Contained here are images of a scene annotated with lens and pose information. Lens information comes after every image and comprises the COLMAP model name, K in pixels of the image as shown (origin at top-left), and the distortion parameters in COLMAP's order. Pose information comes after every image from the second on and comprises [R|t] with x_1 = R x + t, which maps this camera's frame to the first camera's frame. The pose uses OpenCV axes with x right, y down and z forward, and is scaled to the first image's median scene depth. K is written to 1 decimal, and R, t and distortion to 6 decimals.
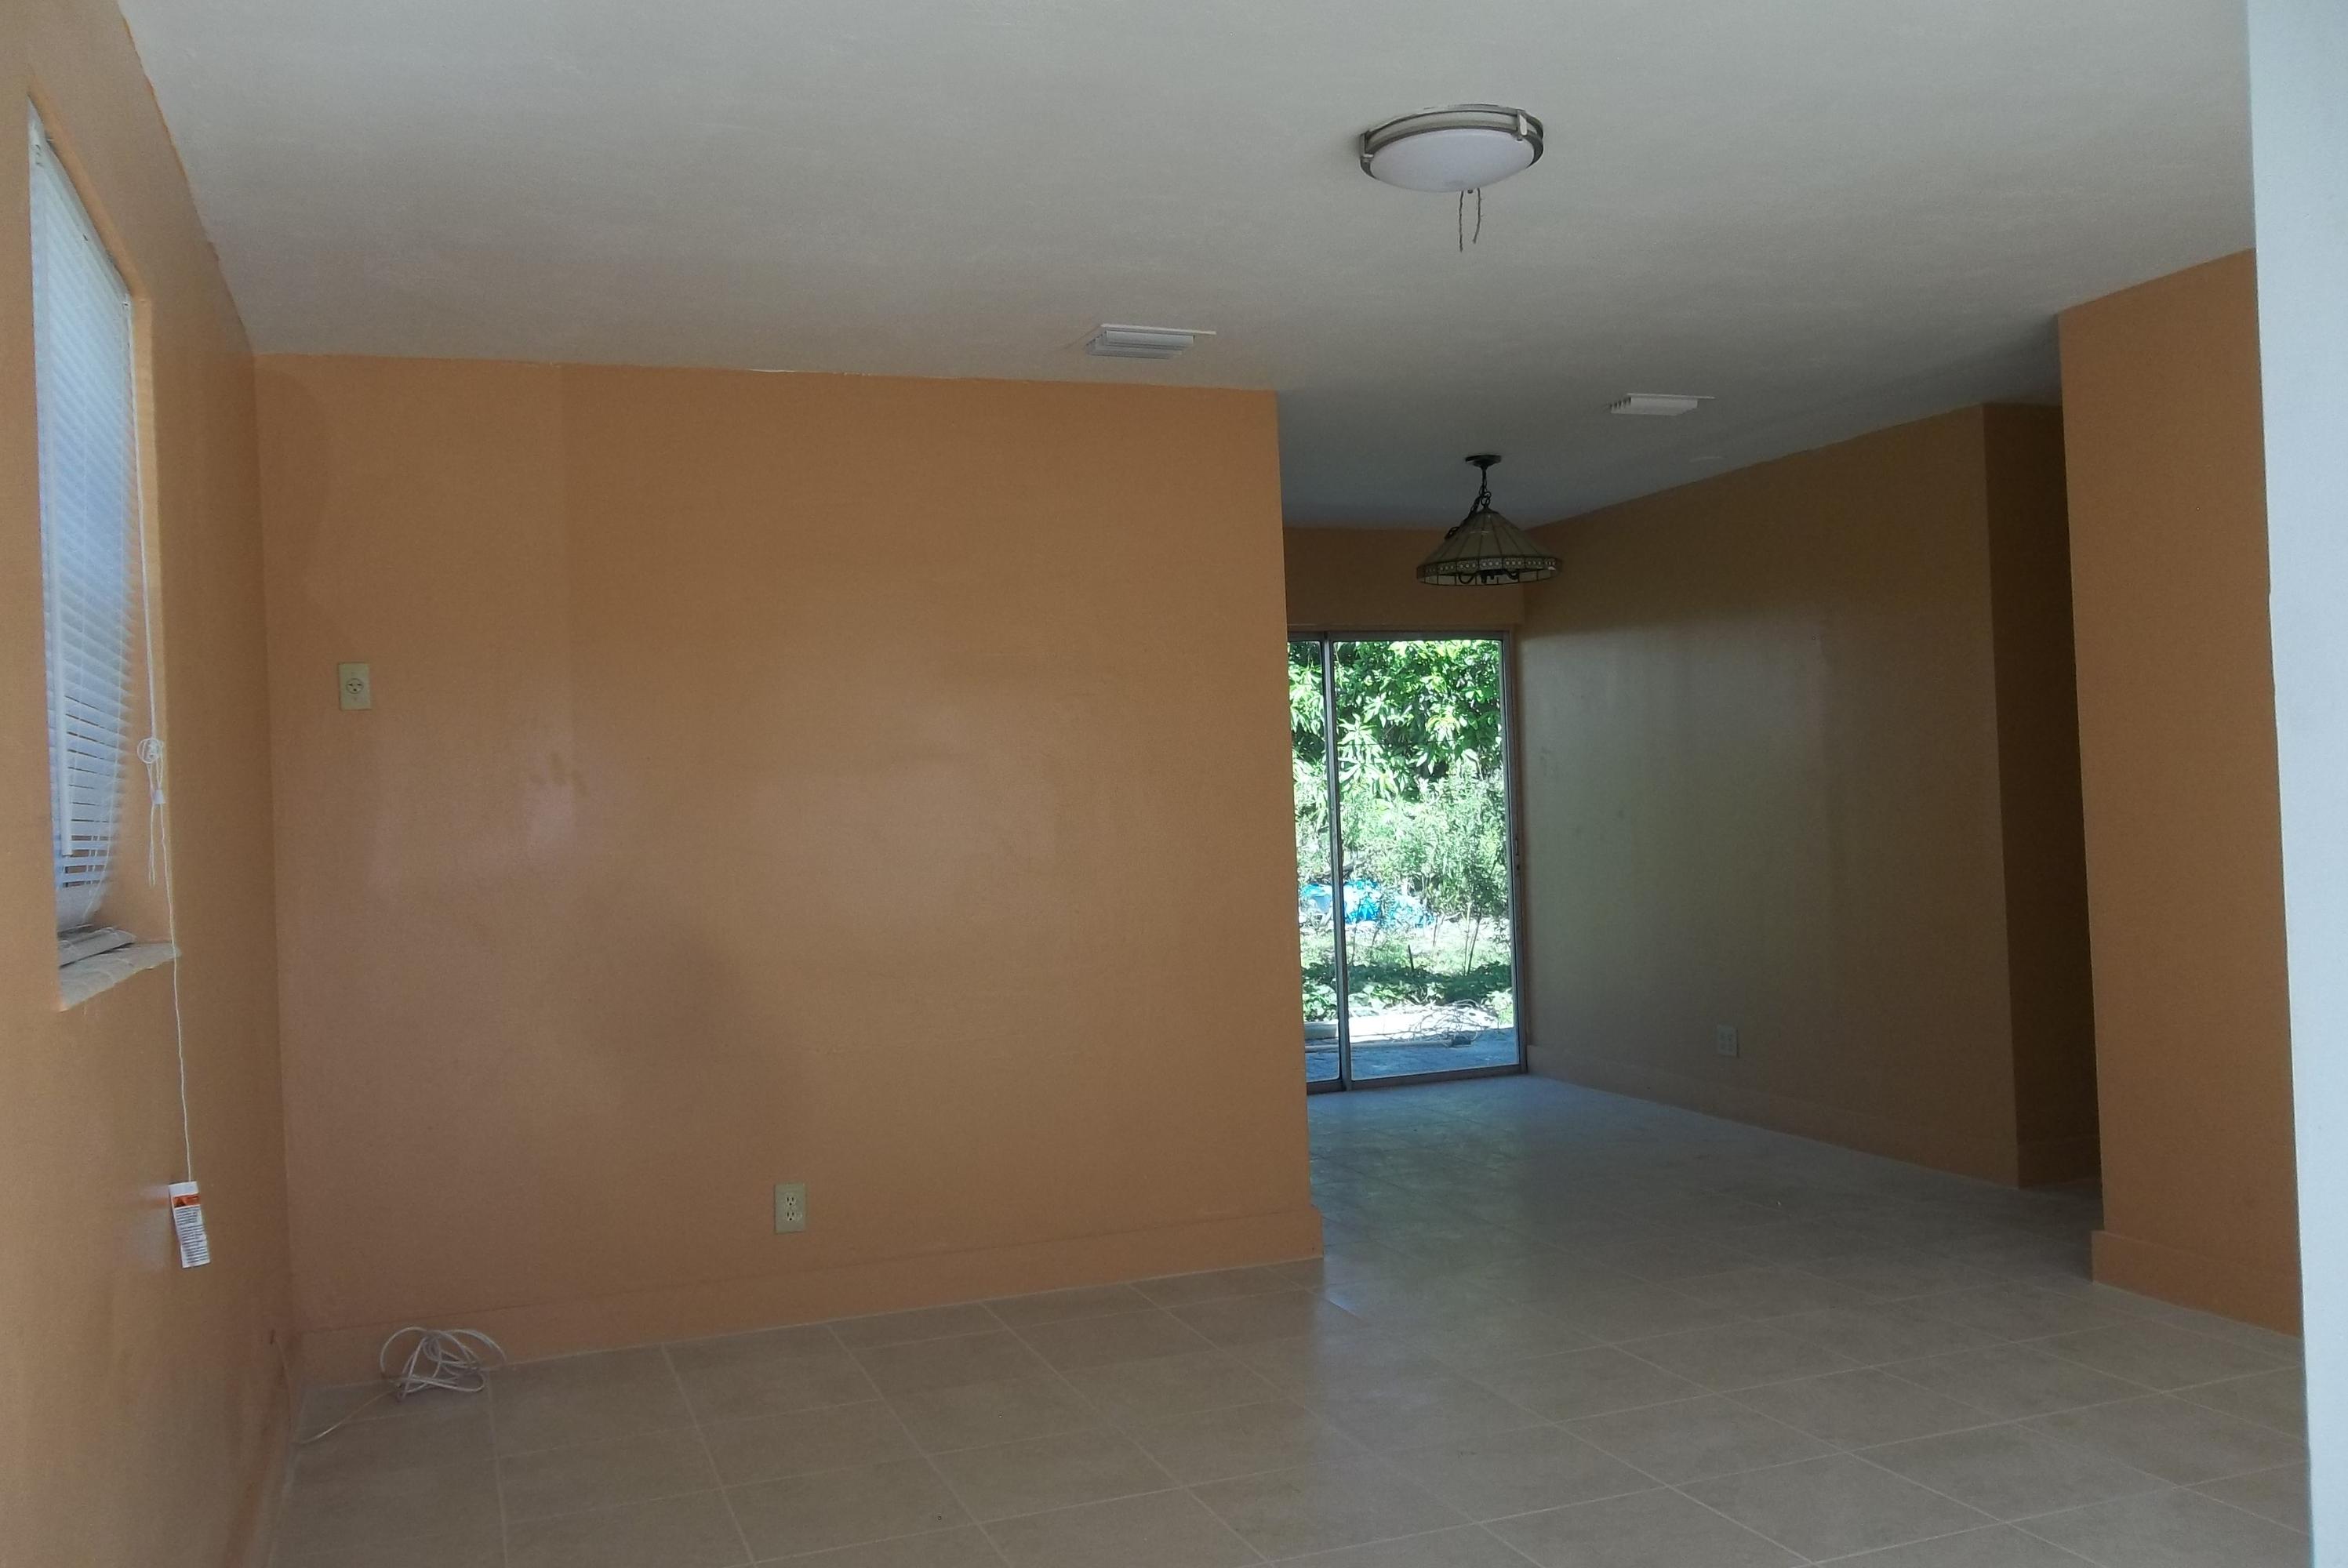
lens RADIAL K [[1921.5, 0, 1174.0], [0, 1921.5, 784.0], [0, 0, 1]] dist [-0.001926, 0.002713]
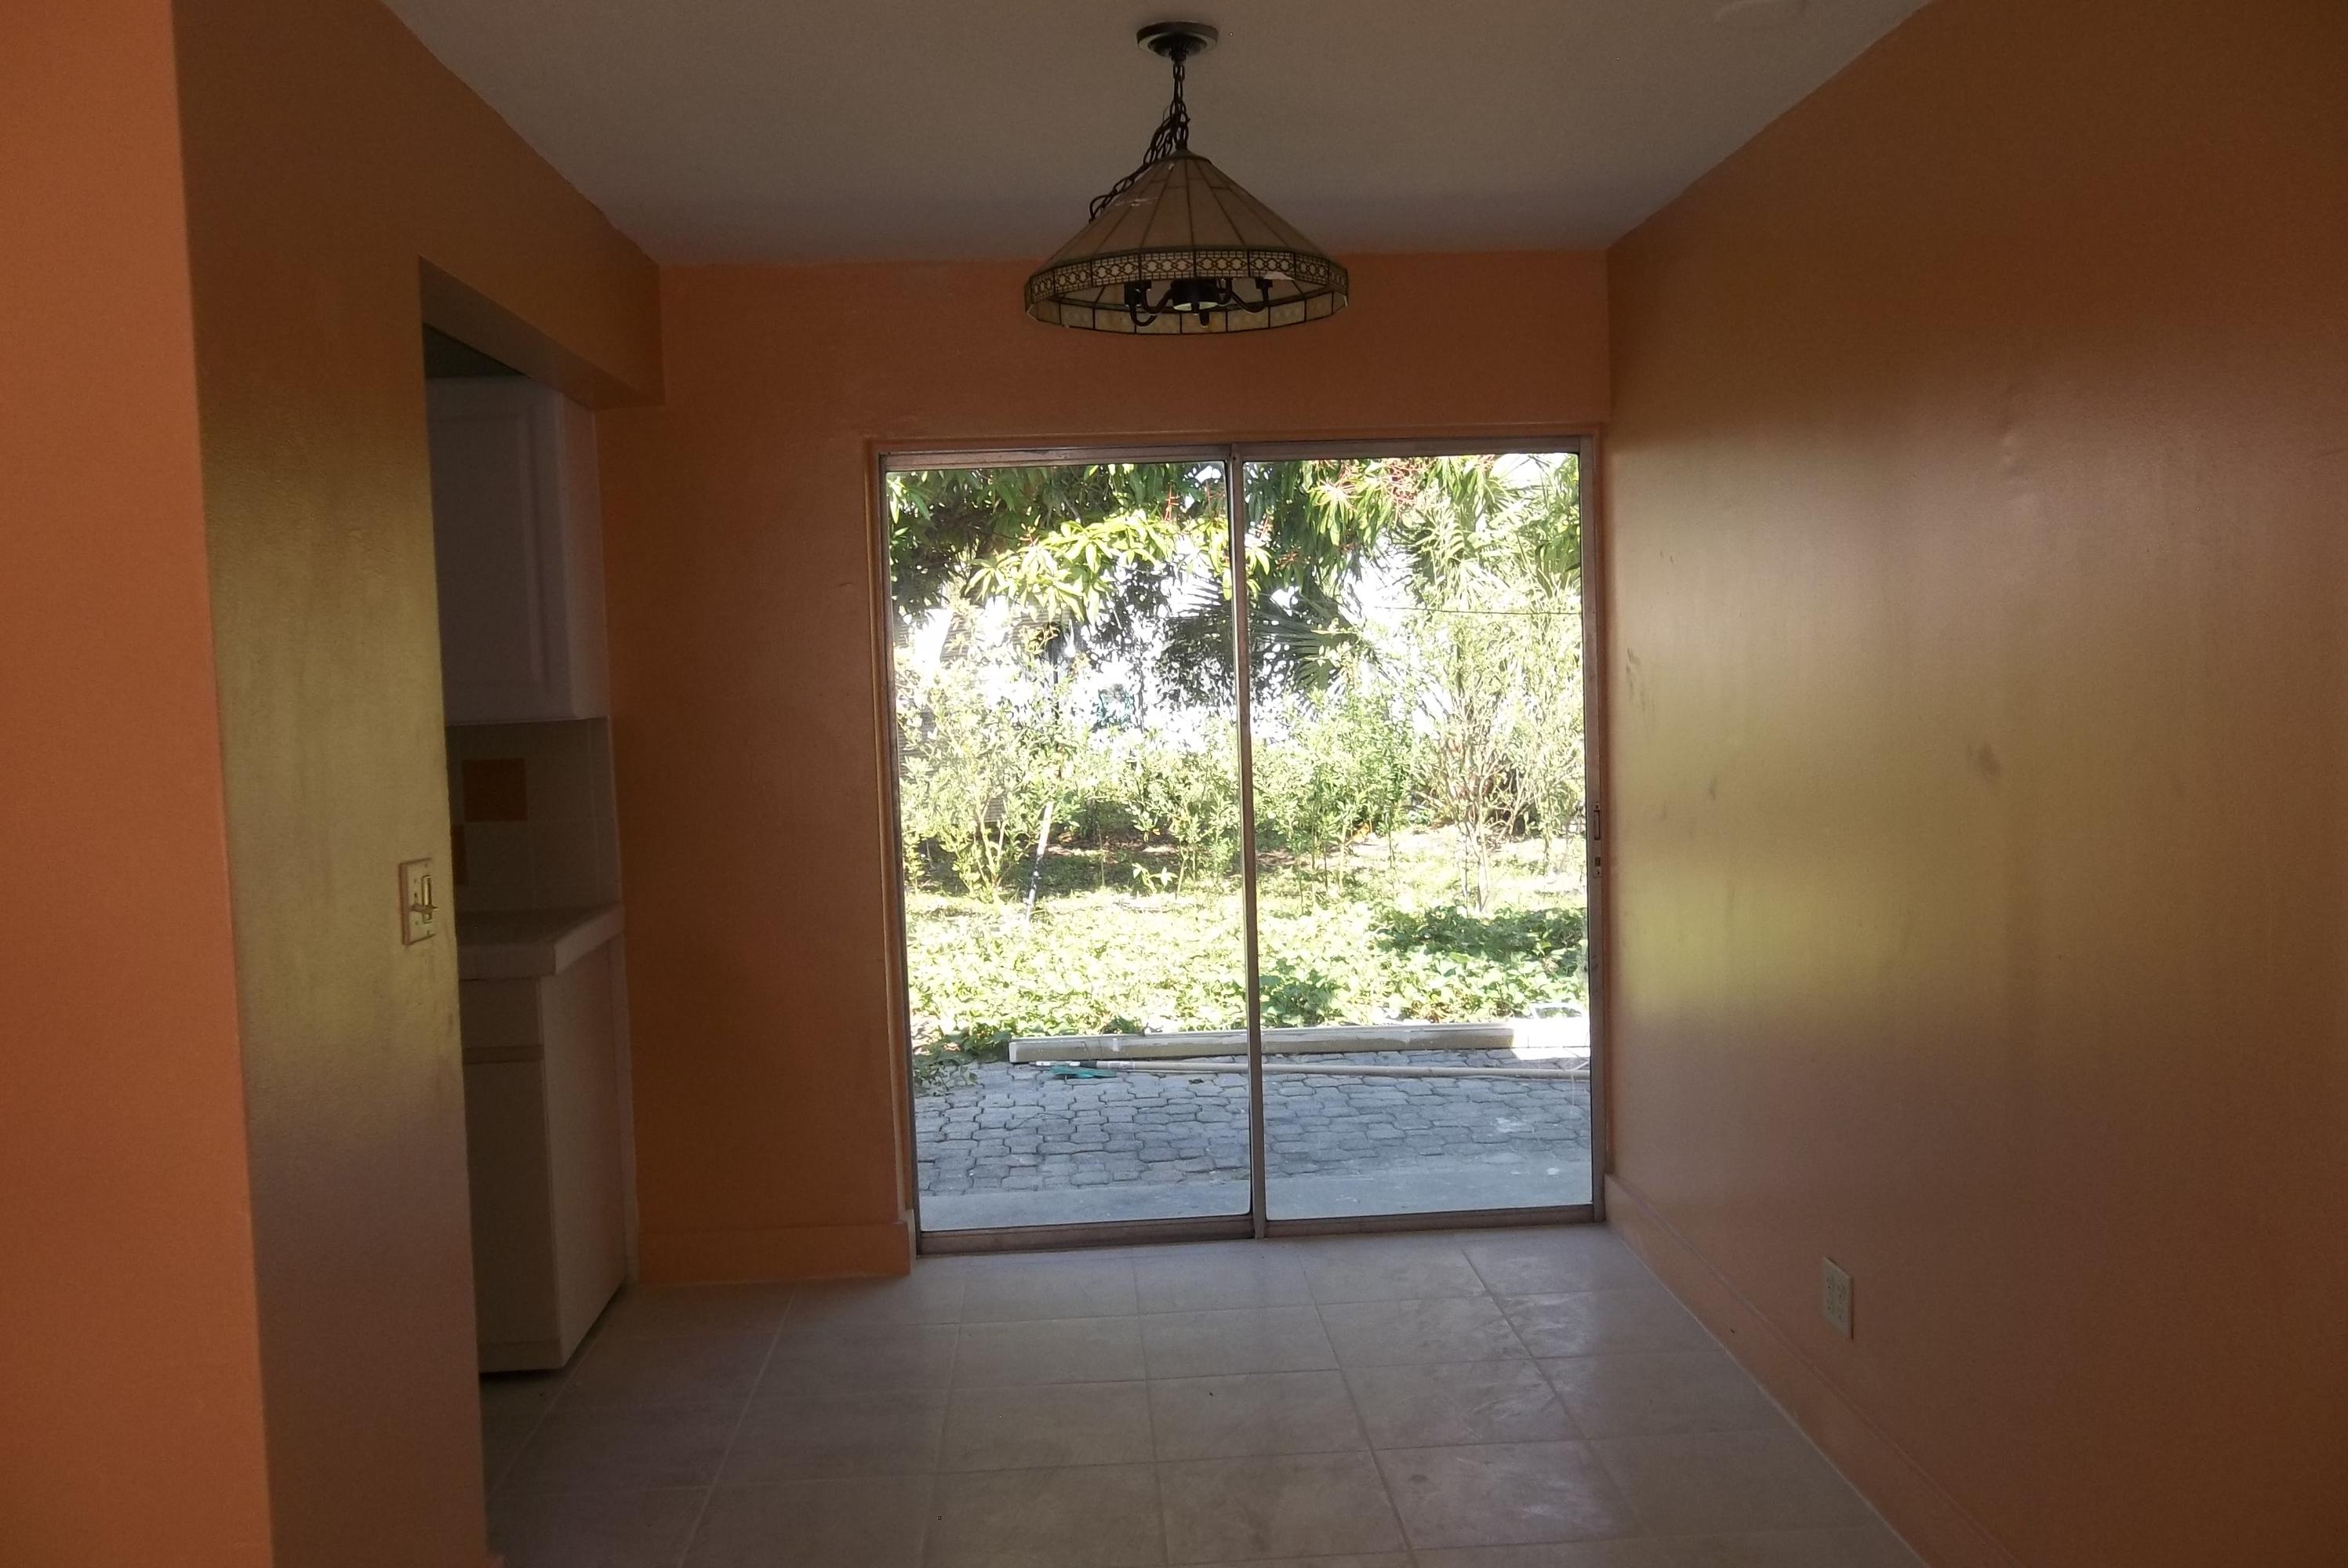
lens RADIAL K [[1921.5, 0, 1174.0], [0, 1921.5, 784.0], [0, 0, 1]] dist [-0.001926, 0.002713]
pose [[0.952625, 0.033727, -0.302272, 0.239168], [-0.007686, 0.996185, 0.086930, -0.028590], [0.304050, -0.080489, 0.949250, 0.449440]]
